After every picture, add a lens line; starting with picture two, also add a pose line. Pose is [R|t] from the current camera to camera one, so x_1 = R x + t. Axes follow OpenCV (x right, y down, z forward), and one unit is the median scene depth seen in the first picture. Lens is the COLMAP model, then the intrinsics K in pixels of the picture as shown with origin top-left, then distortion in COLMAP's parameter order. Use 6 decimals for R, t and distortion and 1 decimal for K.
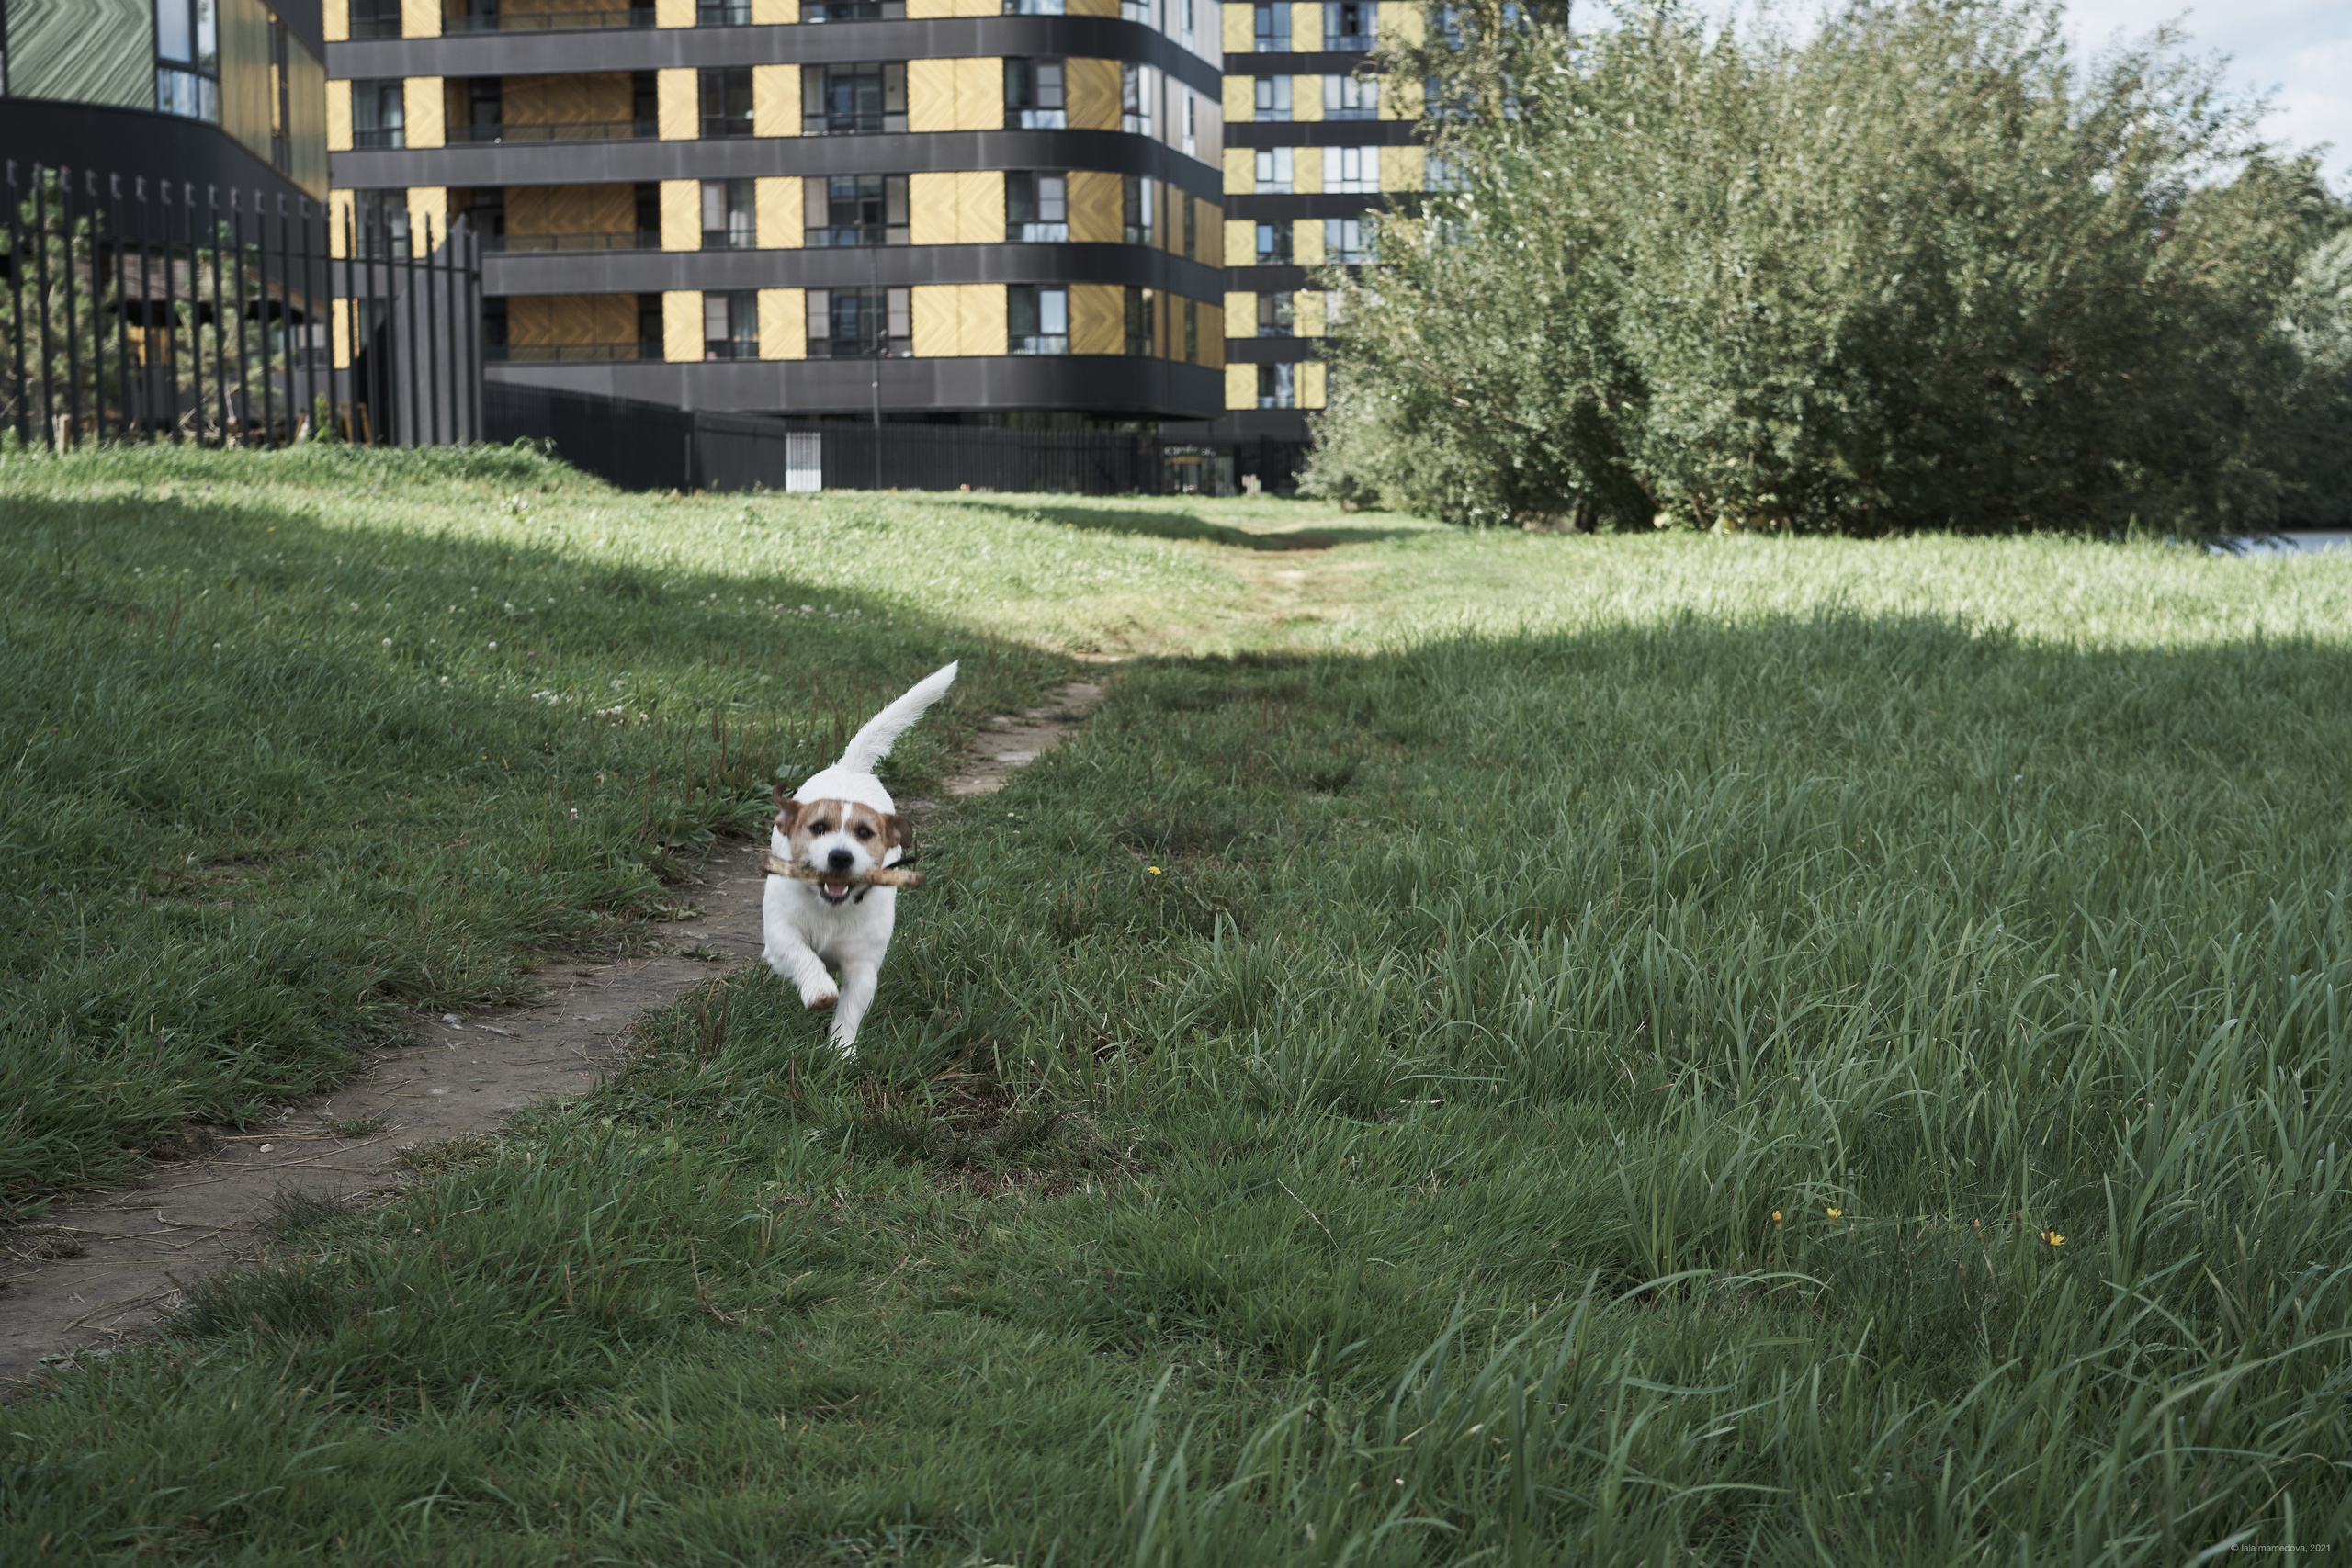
lens RADIAL K [[3670.8, 0, 1177.4], [0, 3670.8, 780.9], [0, 0, 1]] dist [0.052920, 0.000000]
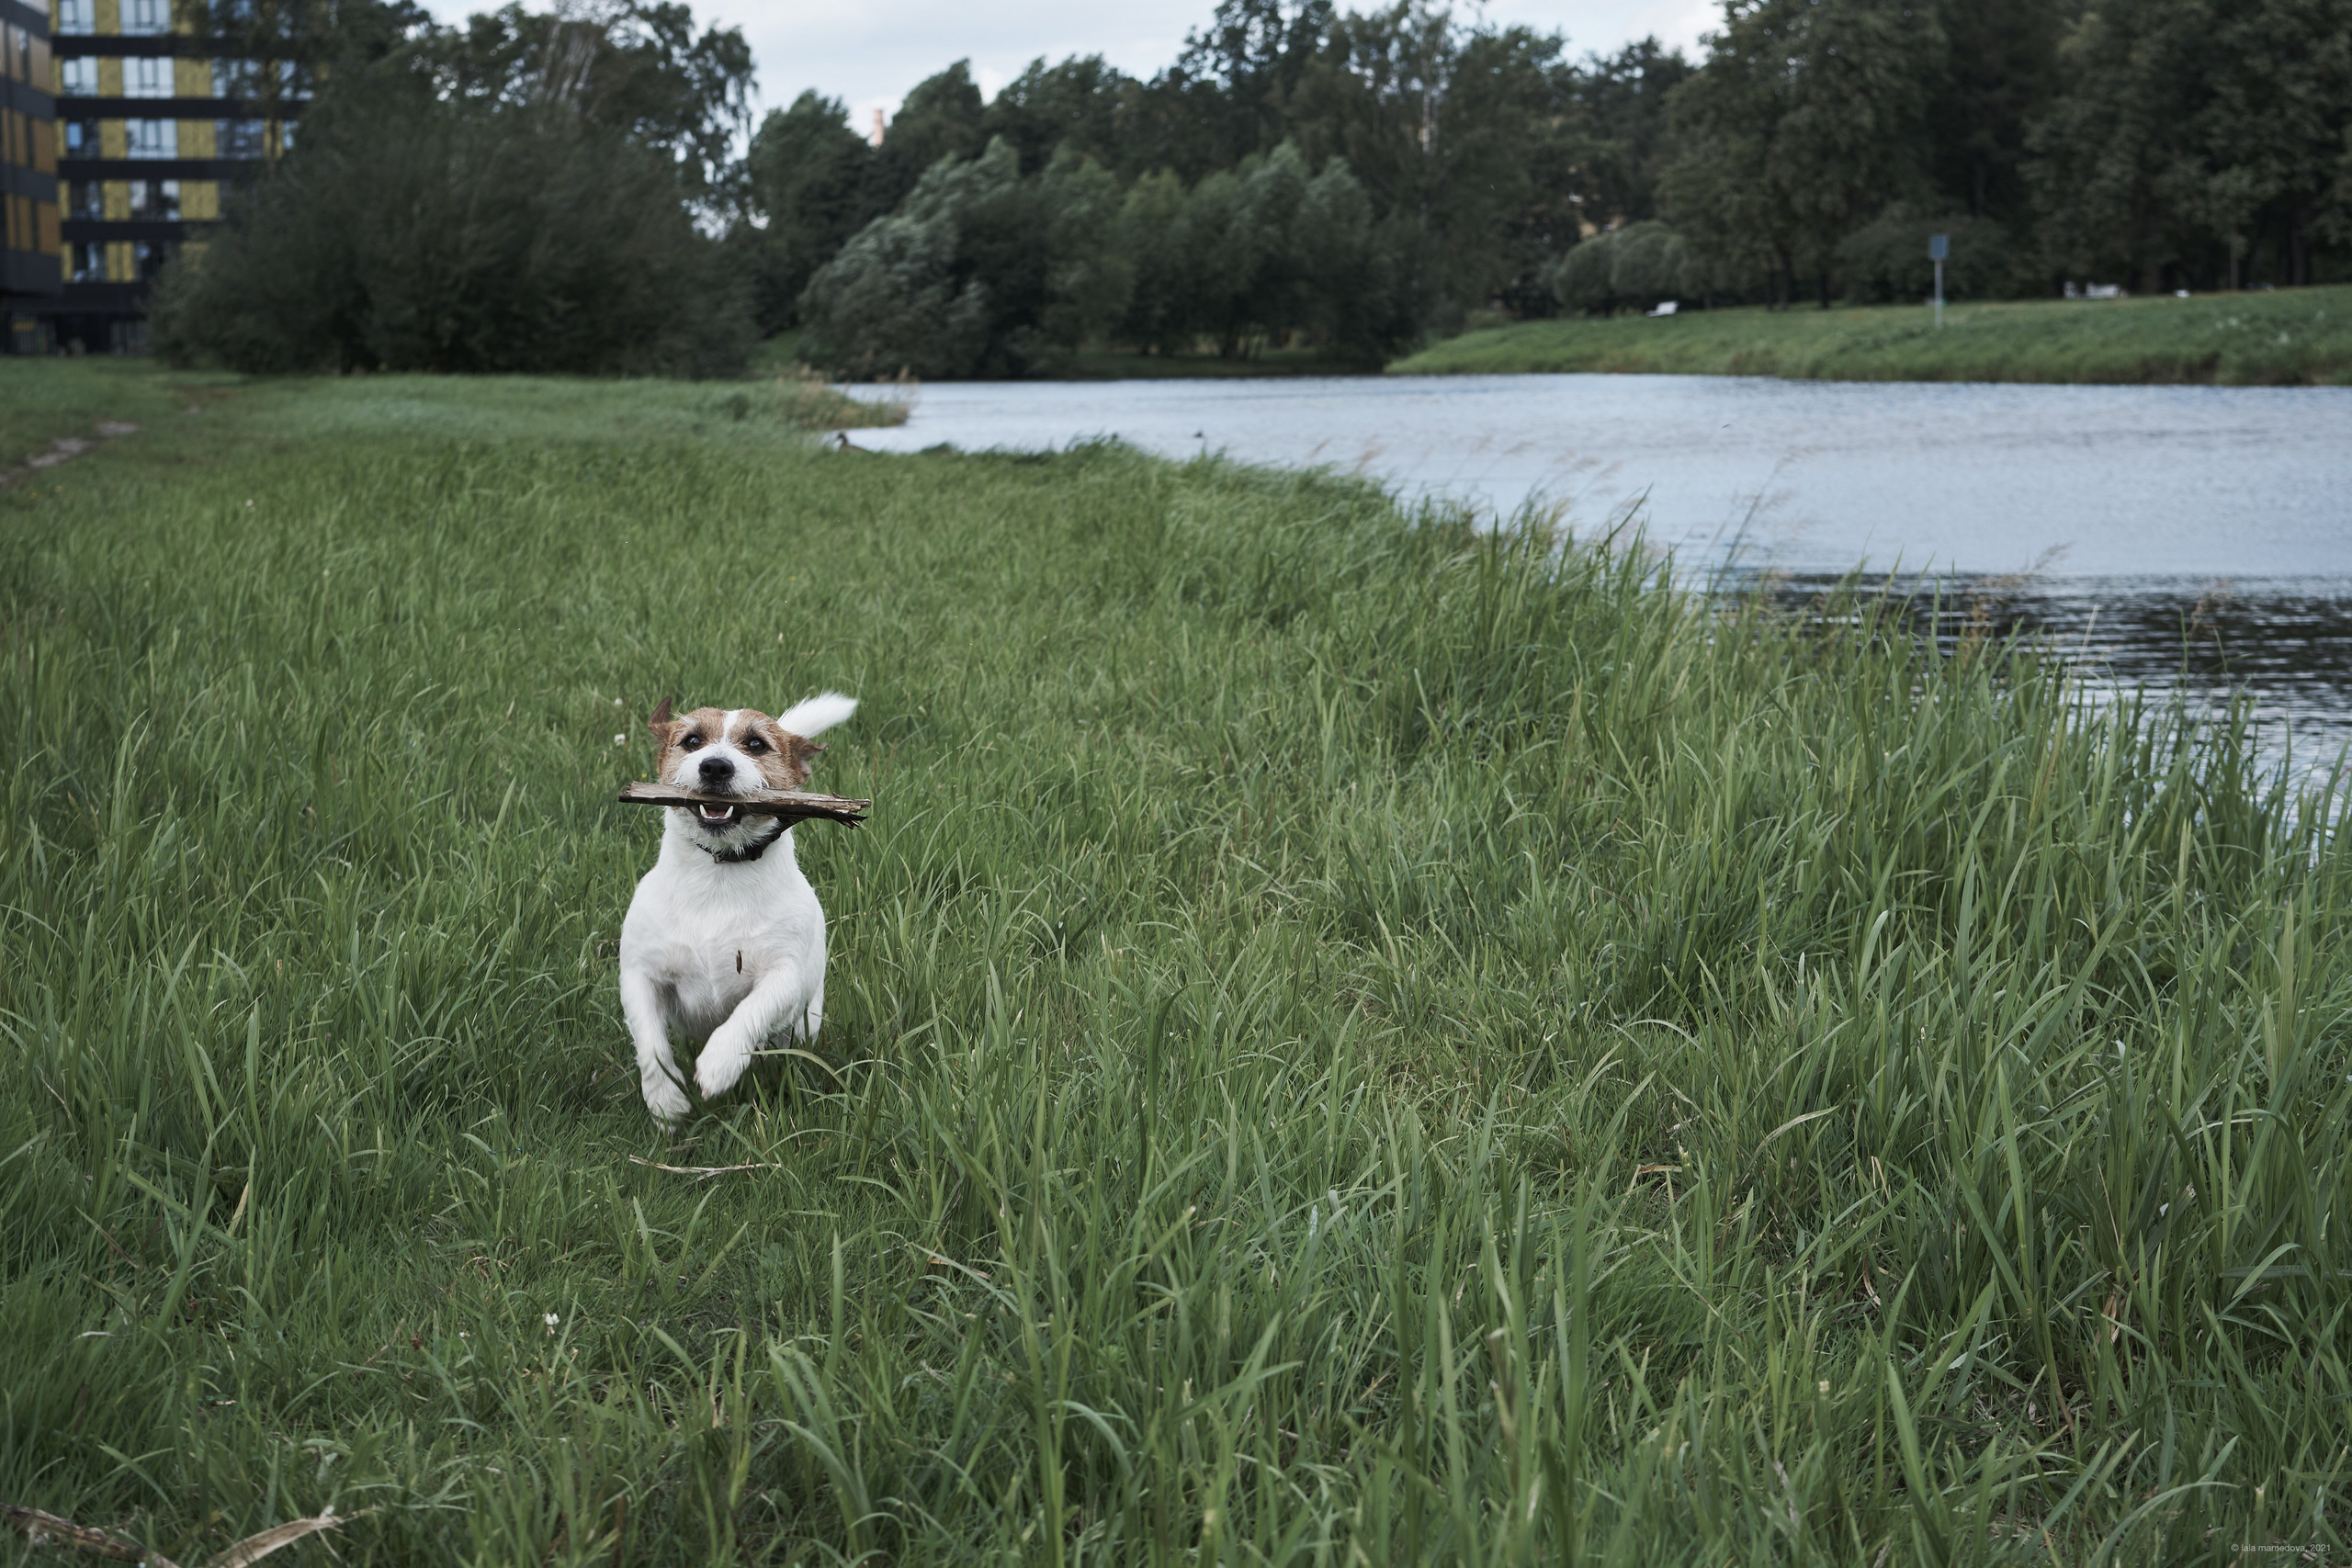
lens RADIAL K [[3670.8, 0, 1164.8], [0, 3670.8, 787.0], [0, 0, 1]] dist [0.052920, 0.000000]
pose [[0.949378, -0.039876, 0.311594, -0.032861], [0.027626, 0.998666, 0.043633, 0.027507], [-0.312919, -0.032816, 0.949213, -0.356531]]
